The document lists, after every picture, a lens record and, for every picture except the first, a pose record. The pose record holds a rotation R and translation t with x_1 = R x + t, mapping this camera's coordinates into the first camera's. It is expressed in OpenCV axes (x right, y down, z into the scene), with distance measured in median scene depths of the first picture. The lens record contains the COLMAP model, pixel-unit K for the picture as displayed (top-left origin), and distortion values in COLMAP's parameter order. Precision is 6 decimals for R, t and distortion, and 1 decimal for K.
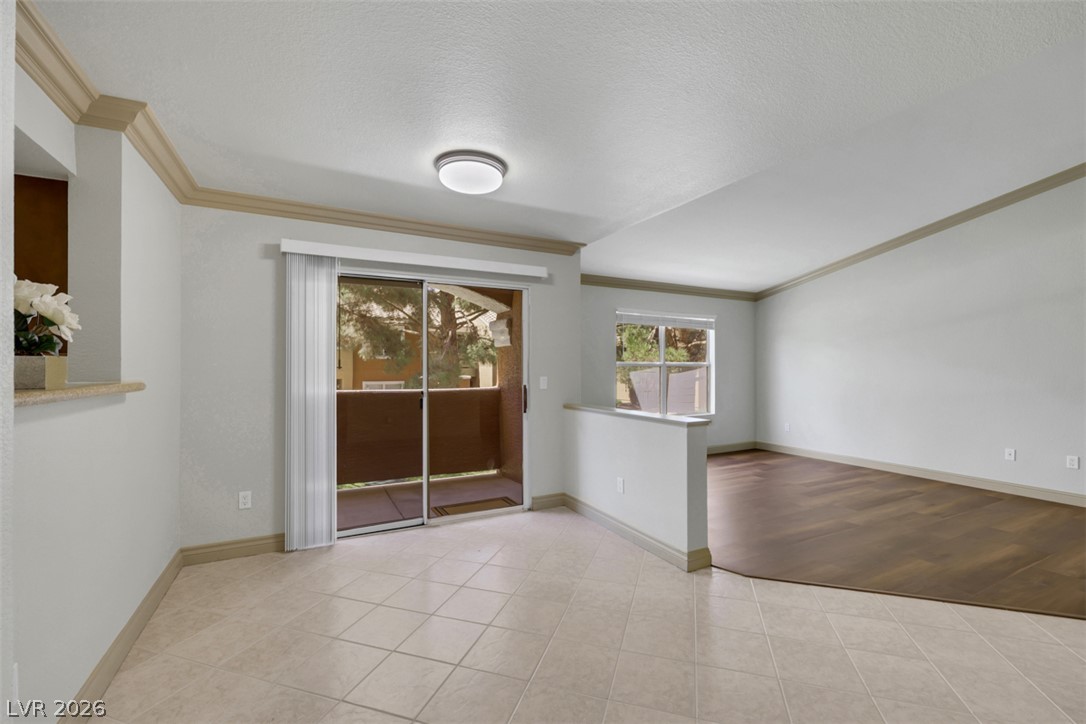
lens RADIAL K [[455.2, 0, 543.2], [0, 455.2, 373.7], [0, 0, 1]] dist [-0.001199, -0.000273]
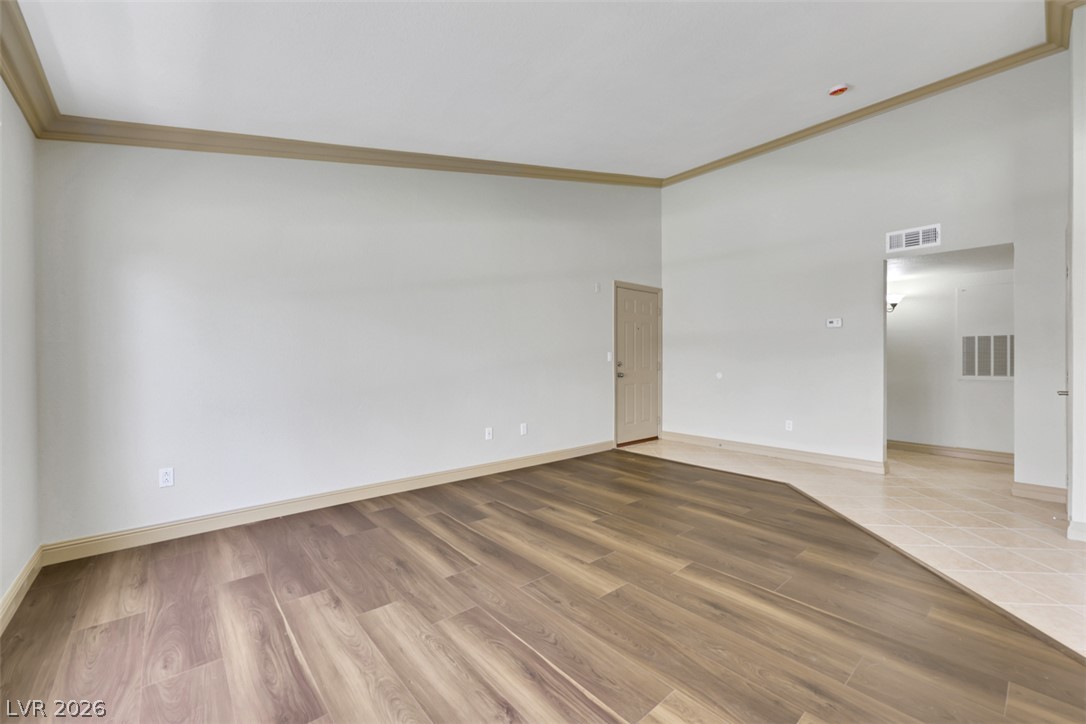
lens RADIAL K [[446.9, 0, 544.2], [0, 446.9, 358.1], [0, 0, 1]] dist [-0.002426, 0.000009]
pose [[-0.239213, 0.002336, 0.970964, 0.091408], [0.012813, 0.999918, 0.000751, 0.021337], [-0.970882, 0.012621, -0.239224, 1.306643]]
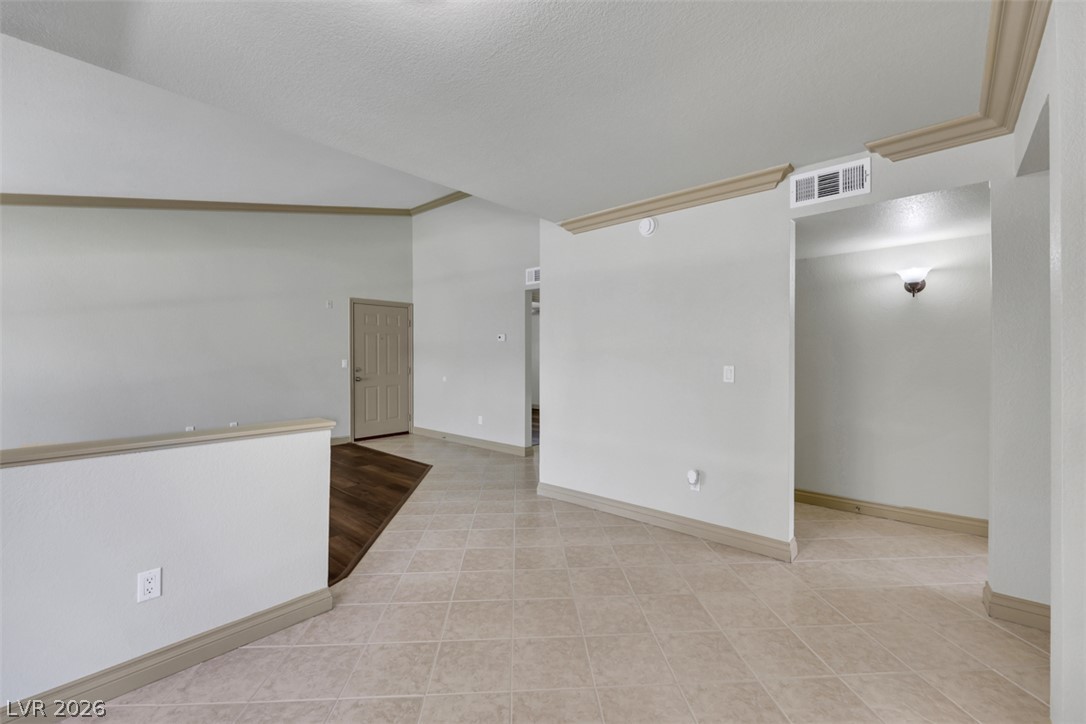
lens RADIAL K [[458.2, 0, 540.7], [0, 458.2, 357.9], [0, 0, 1]] dist [0.001492, 0.000066]
pose [[-0.355628, -0.004401, 0.934617, -0.420802], [0.012875, 0.999871, 0.009607, -0.007972], [-0.934539, 0.015449, -0.355525, 0.688917]]
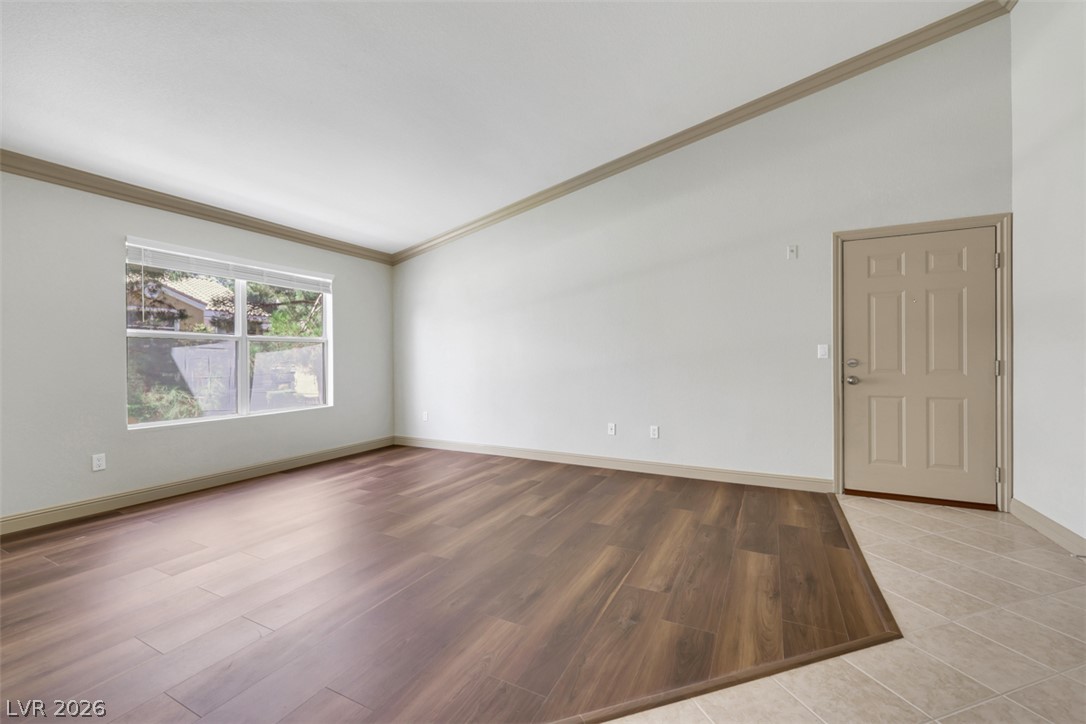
lens RADIAL K [[443.2, 0, 544.3], [0, 443.2, 359.8], [0, 0, 1]] dist [-0.001360, -0.000064]
pose [[0.811217, -0.004876, 0.584724, 0.404269], [0.011467, 0.999906, -0.007570, 0.038263], [-0.584632, 0.012846, 0.811197, 0.352661]]
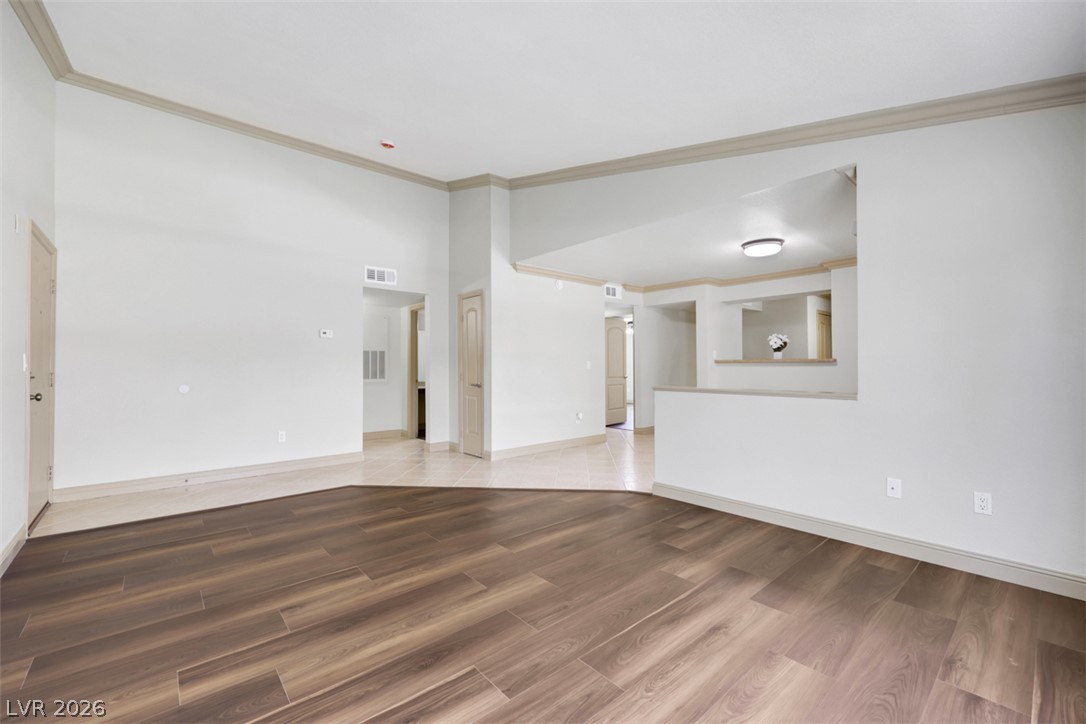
lens RADIAL K [[443.2, 0, 544.3], [0, 443.2, 359.8], [0, 0, 1]] dist [-0.001360, -0.000064]
pose [[-0.970335, 0.000306, -0.241762, 0.764242], [0.000649, 0.999999, -0.001340, 0.015350], [0.241762, -0.001457, -0.970335, 1.682181]]
